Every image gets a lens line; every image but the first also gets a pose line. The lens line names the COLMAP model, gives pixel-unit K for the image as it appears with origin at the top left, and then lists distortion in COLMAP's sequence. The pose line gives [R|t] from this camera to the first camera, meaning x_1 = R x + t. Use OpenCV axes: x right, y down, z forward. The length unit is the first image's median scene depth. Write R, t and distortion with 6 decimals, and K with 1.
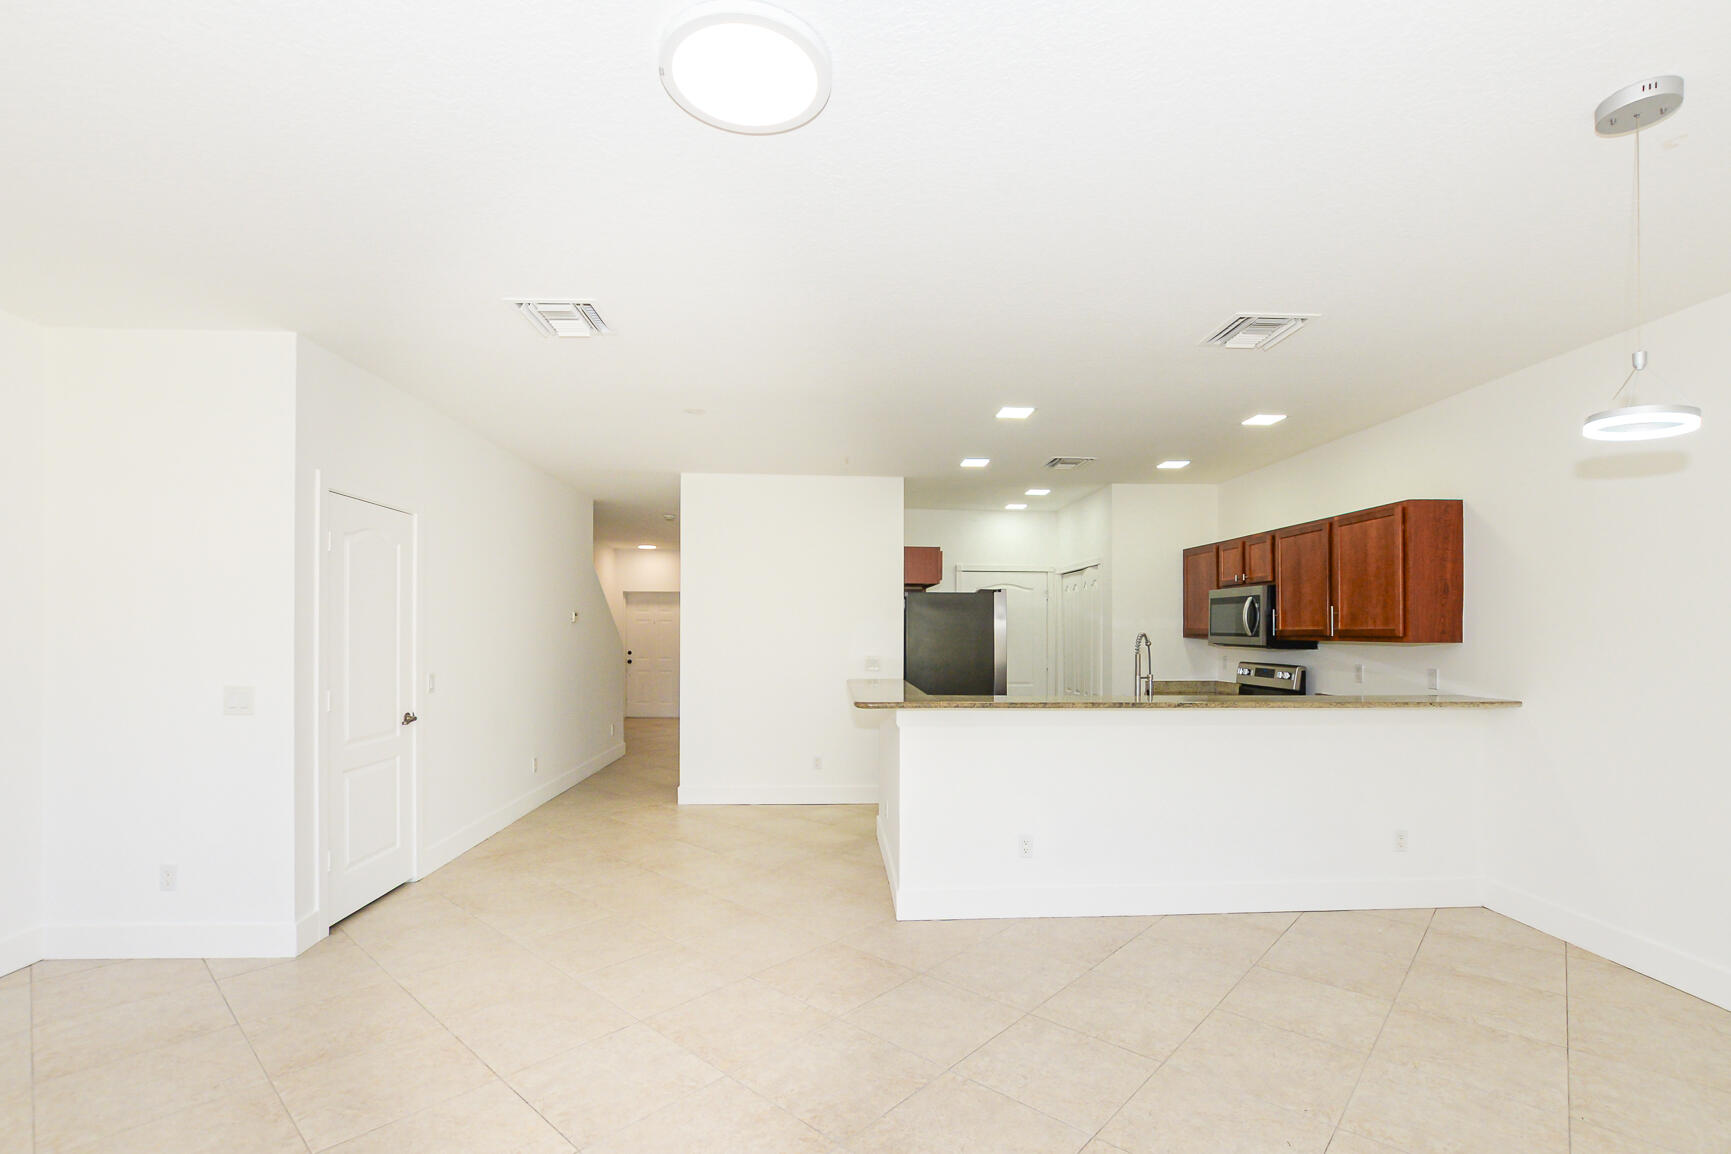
lens RADIAL K [[778.8, 0, 856.4], [0, 778.8, 626.9], [0, 0, 1]] dist [-0.018033, 0.000037]
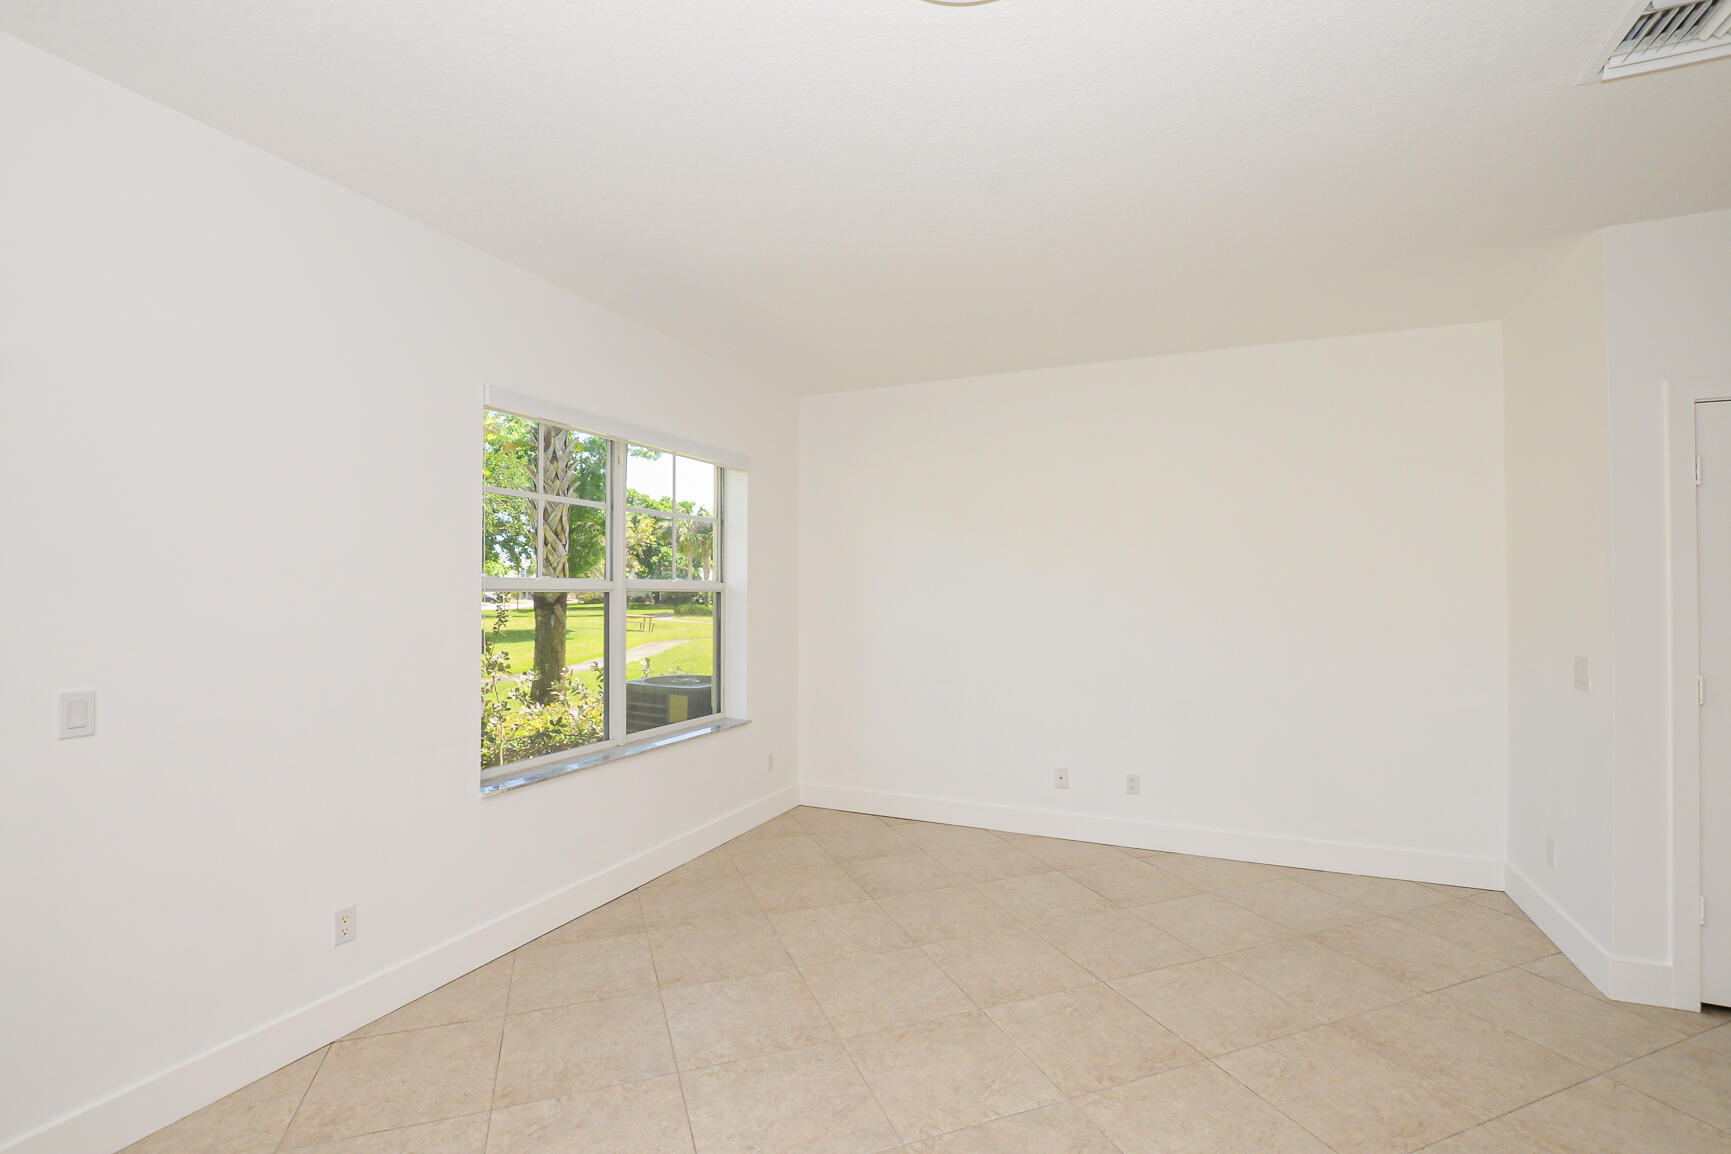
lens RADIAL K [[776.1, 0, 865.5], [0, 776.1, 577.0], [0, 0, 1]] dist [-0.020850, 0.000491]
pose [[-0.440017, -0.015717, -0.897852, 0.226958], [-0.000443, 0.999850, -0.017286, 0.002541], [0.897989, -0.007208, -0.439958, 0.455208]]
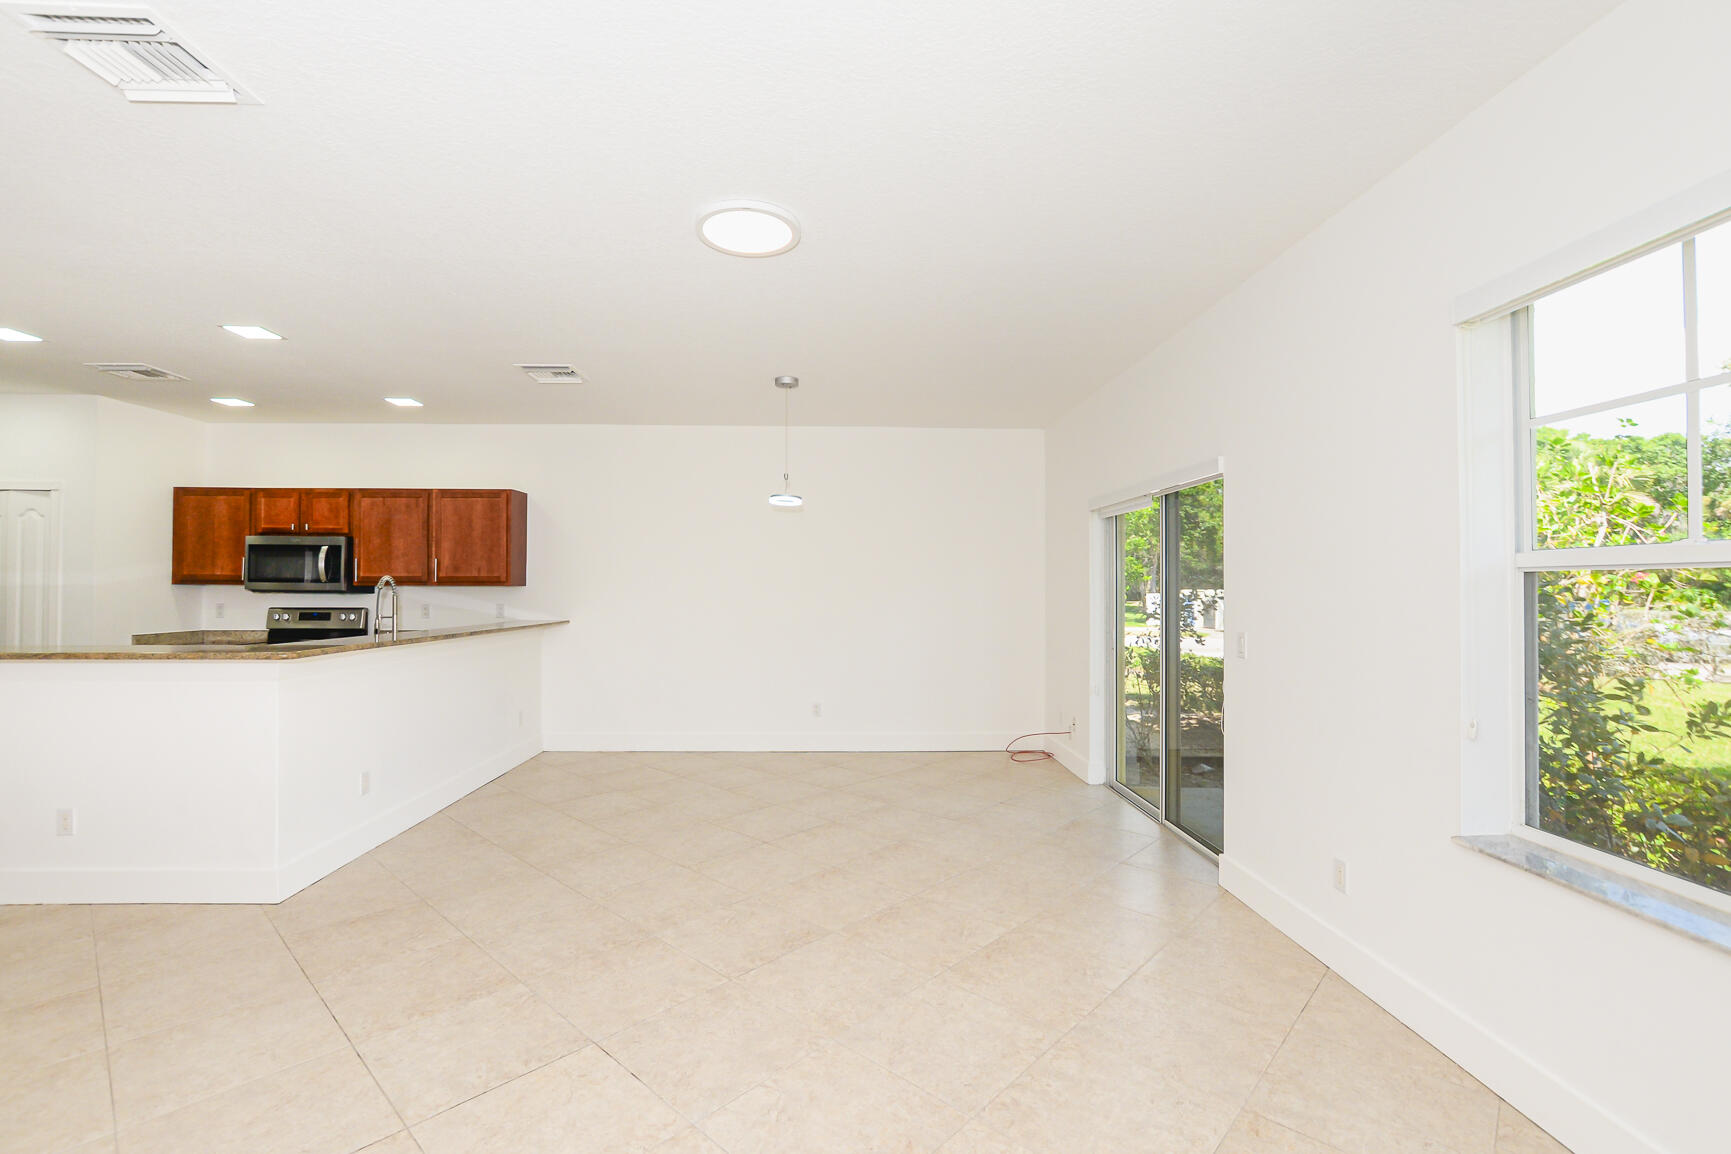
lens RADIAL K [[776.1, 0, 865.5], [0, 776.1, 577.0], [0, 0, 1]] dist [-0.020850, 0.000491]
pose [[-0.006126, 0.012064, 0.999908, -0.639790], [-0.006679, 0.999904, -0.012105, 0.014195], [-0.999959, -0.006752, -0.006045, 0.276467]]
